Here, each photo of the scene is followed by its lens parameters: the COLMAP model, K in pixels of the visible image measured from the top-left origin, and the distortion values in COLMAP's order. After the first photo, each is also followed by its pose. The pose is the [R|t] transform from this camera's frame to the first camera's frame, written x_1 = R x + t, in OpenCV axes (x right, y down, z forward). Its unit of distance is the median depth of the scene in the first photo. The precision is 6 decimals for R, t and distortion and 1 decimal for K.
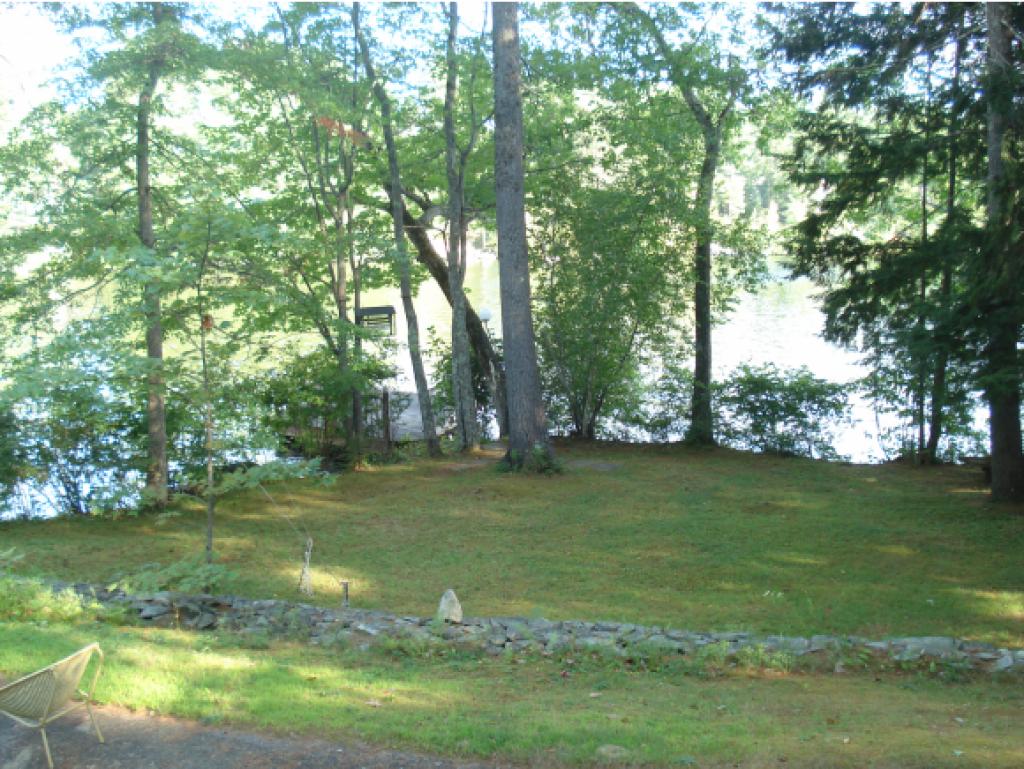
lens RADIAL K [[1103.7, 0, 522.4], [0, 1103.7, 408.2], [0, 0, 1]] dist [-0.098841, 0.000000]
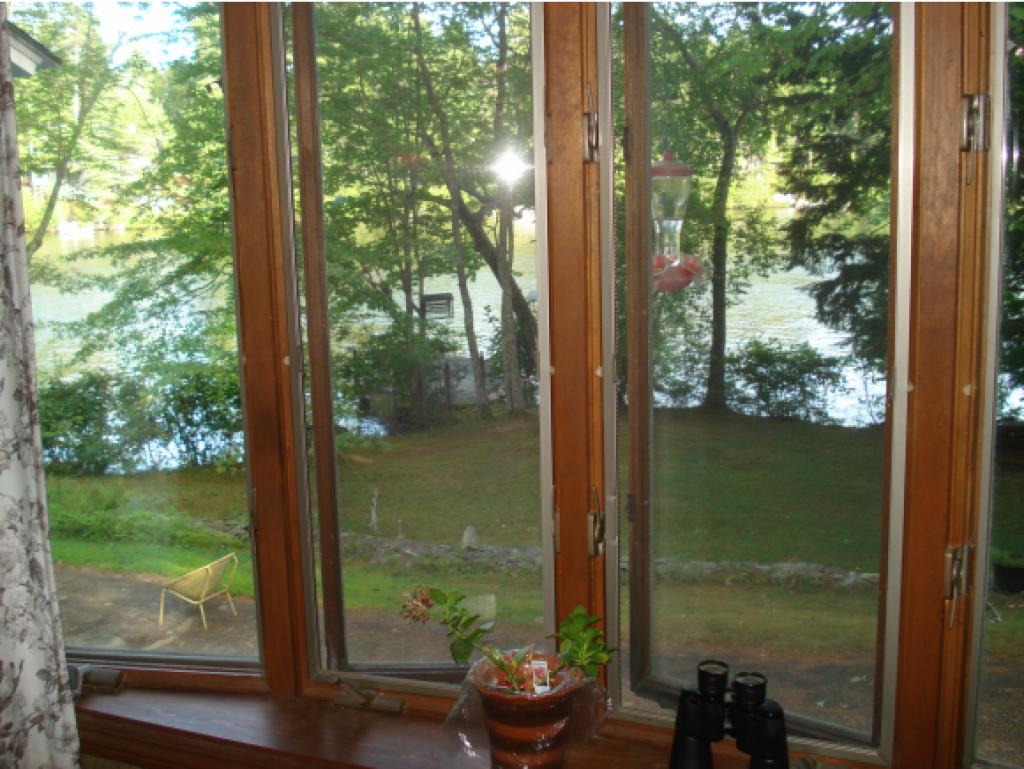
lens RADIAL K [[1103.7, 0, 512.0], [0, 1103.7, 385.3], [0, 0, 1]] dist [-0.098841, 0.000000]
pose [[0.996161, 0.001016, -0.087534, 0.054121], [0.001244, 0.999668, 0.025755, -0.024493], [0.087531, -0.025765, 0.995829, -0.191156]]
